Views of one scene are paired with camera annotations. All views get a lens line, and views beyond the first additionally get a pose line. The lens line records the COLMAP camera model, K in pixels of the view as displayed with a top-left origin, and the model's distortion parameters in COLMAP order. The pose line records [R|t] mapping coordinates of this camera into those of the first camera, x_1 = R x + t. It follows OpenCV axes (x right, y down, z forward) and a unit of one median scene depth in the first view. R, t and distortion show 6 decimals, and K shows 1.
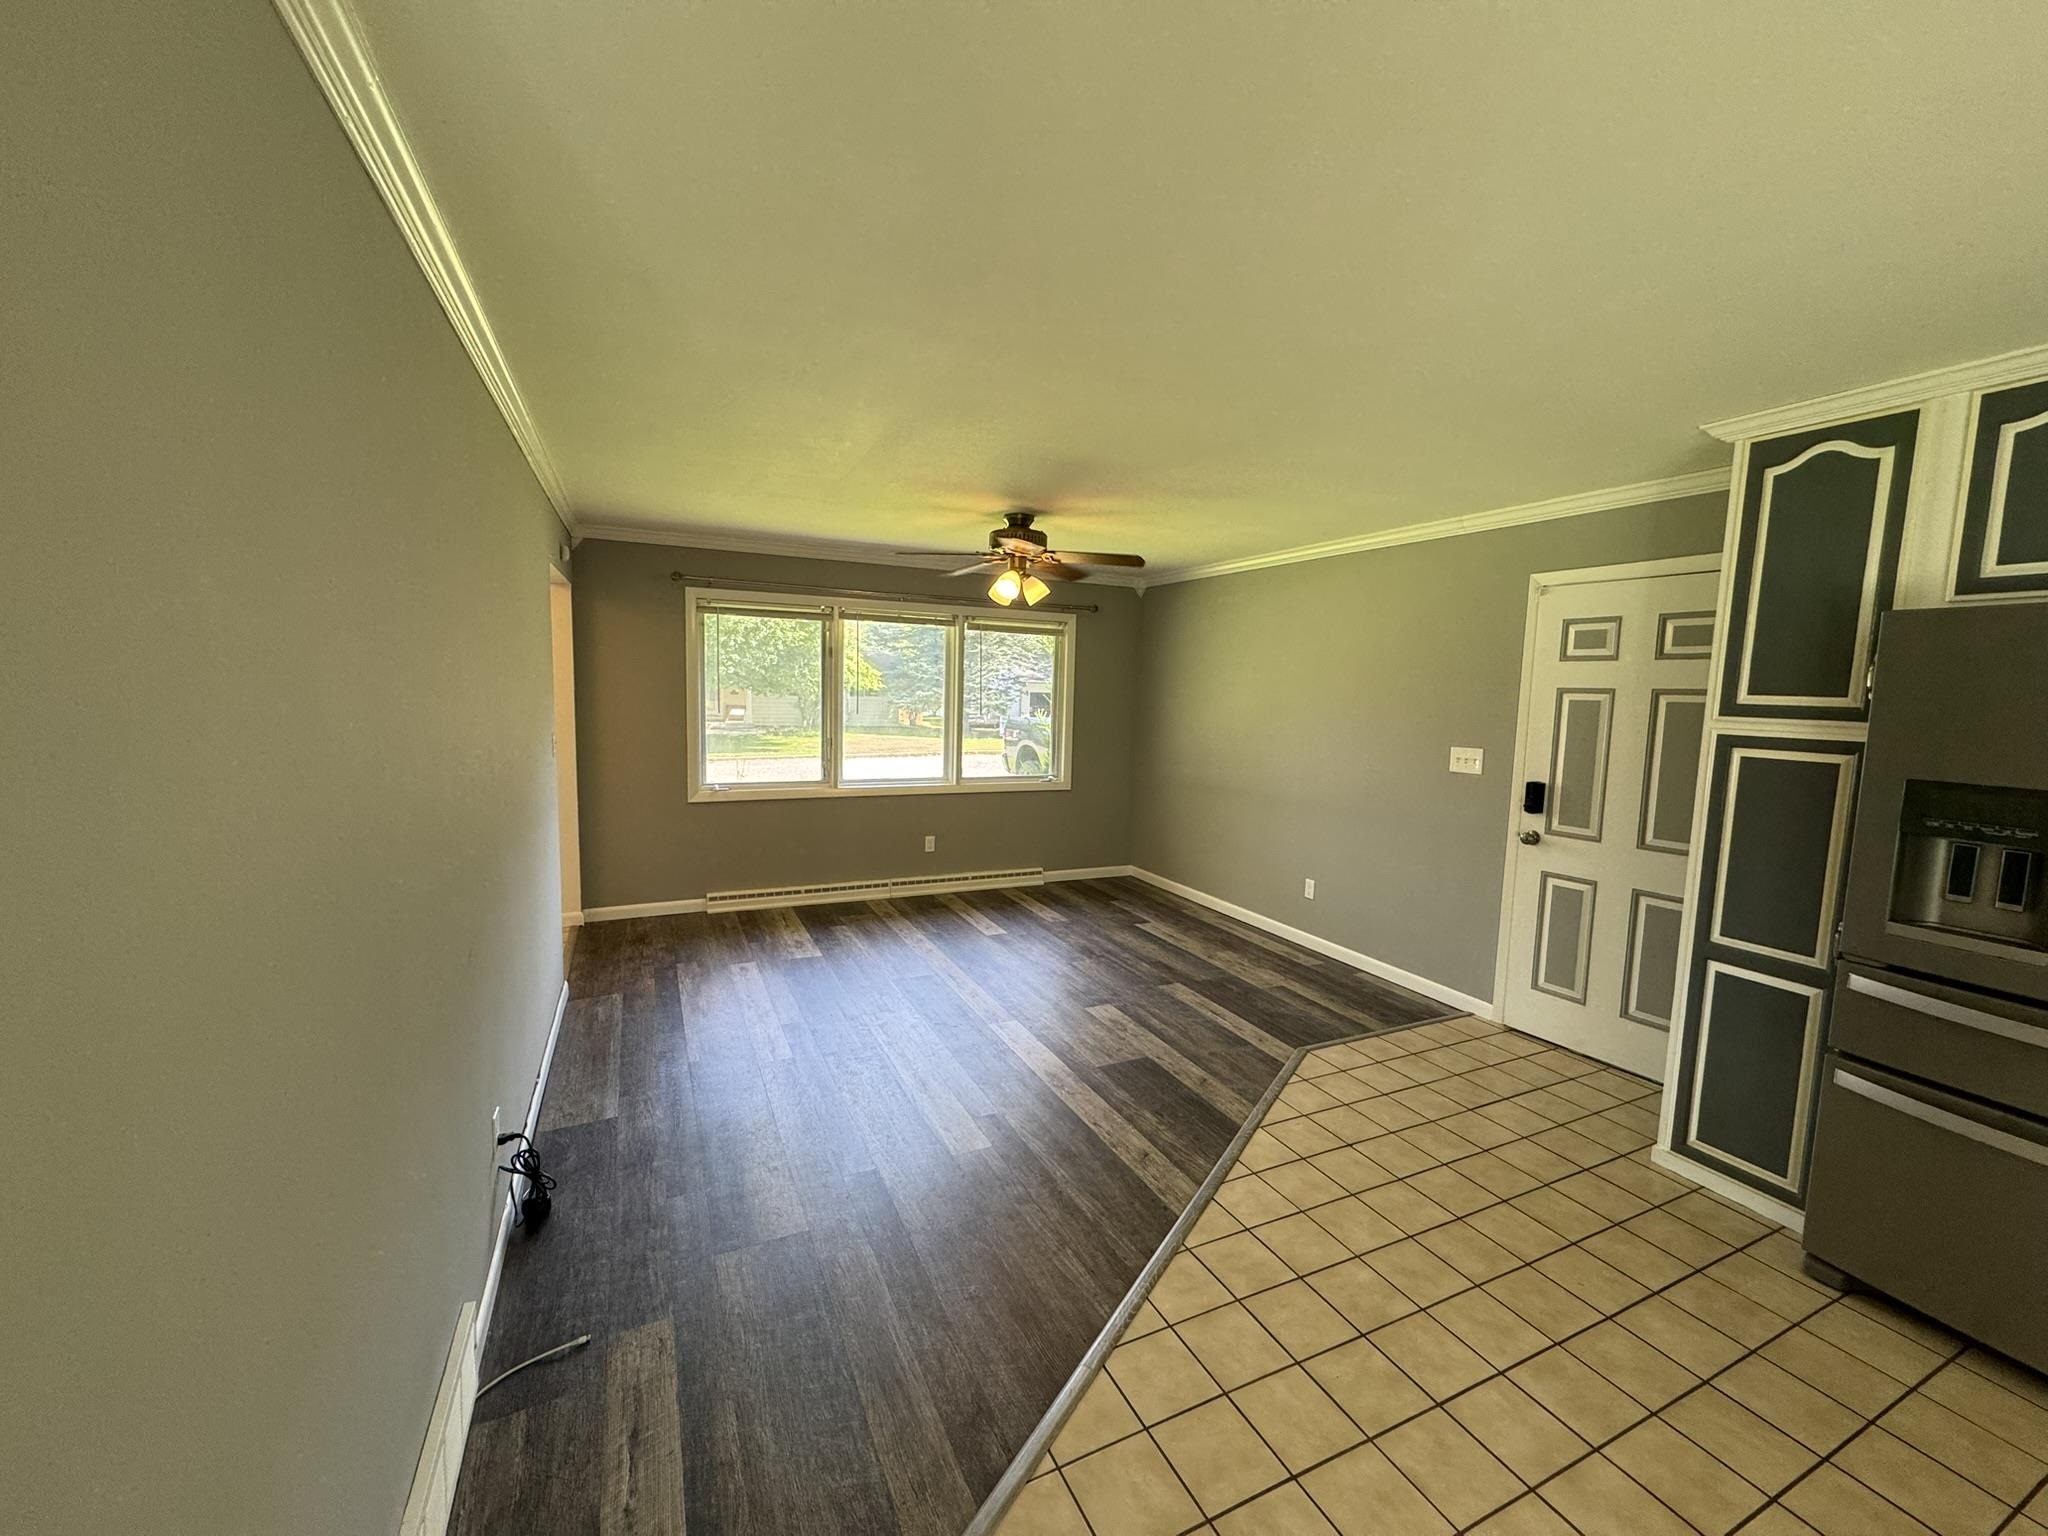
lens RADIAL K [[817.0, 0, 1024.0], [0, 817.0, 768.0], [0, 0, 1]] dist [-0.002773, 0.000124]
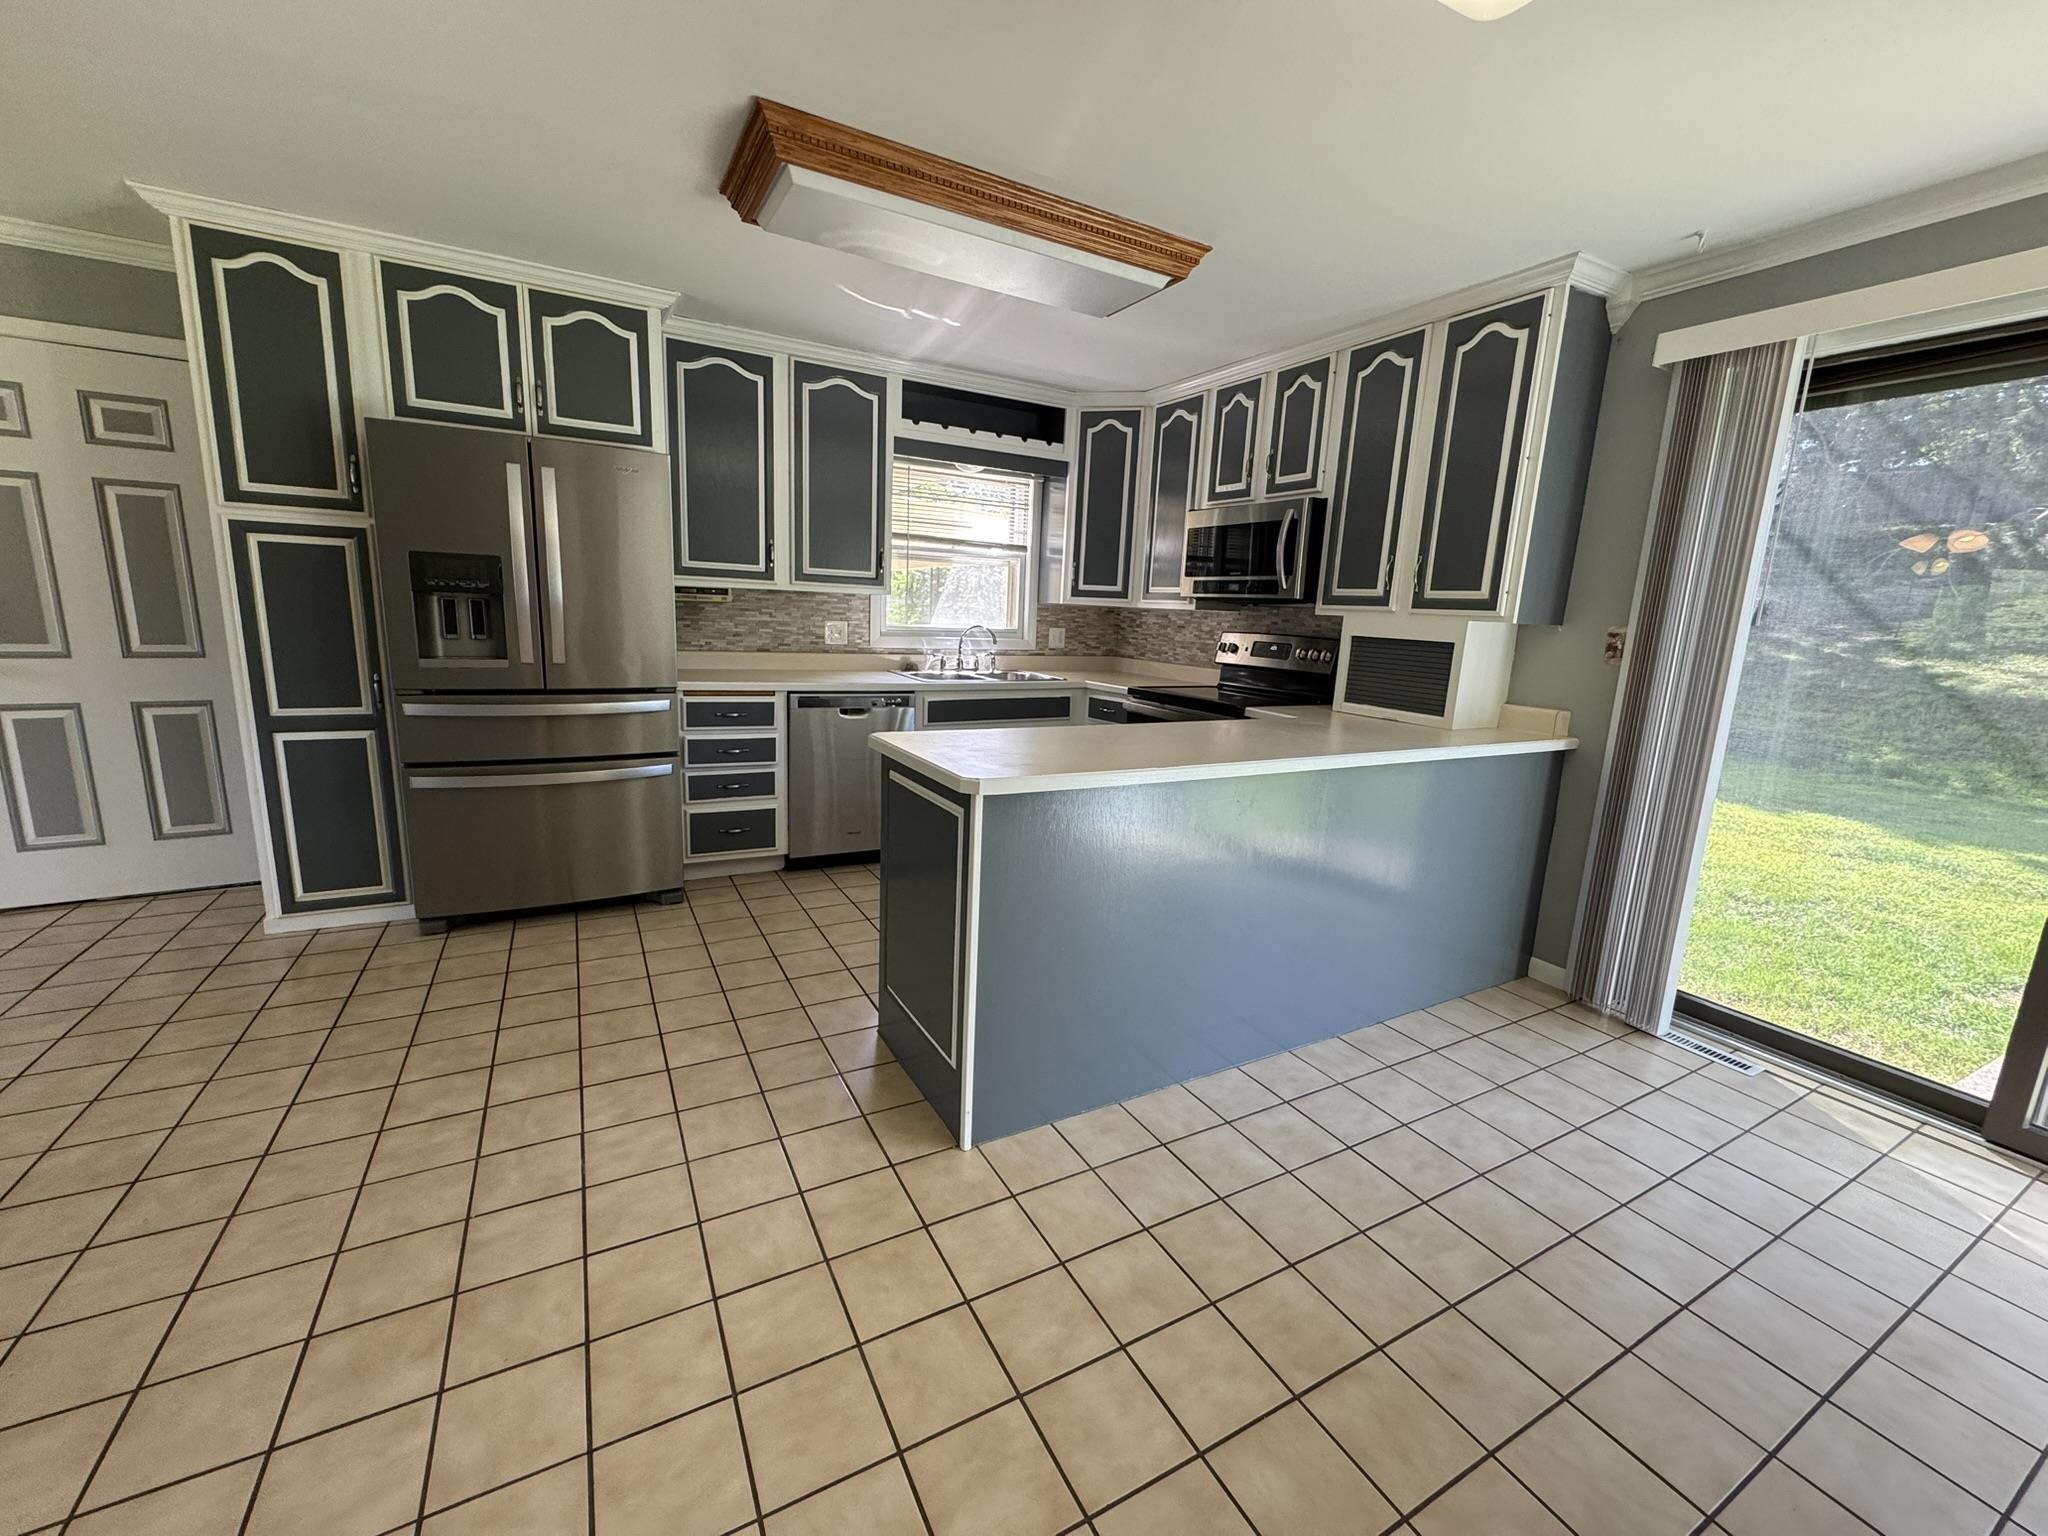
lens RADIAL K [[817.0, 0, 1024.0], [0, 817.0, 768.0], [0, 0, 1]] dist [-0.002773, 0.000124]
pose [[-0.062981, -0.216671, 0.974211, -0.314152], [0.058348, 0.973680, 0.220325, 0.101156], [-0.996308, 0.070719, -0.048681, 0.051191]]
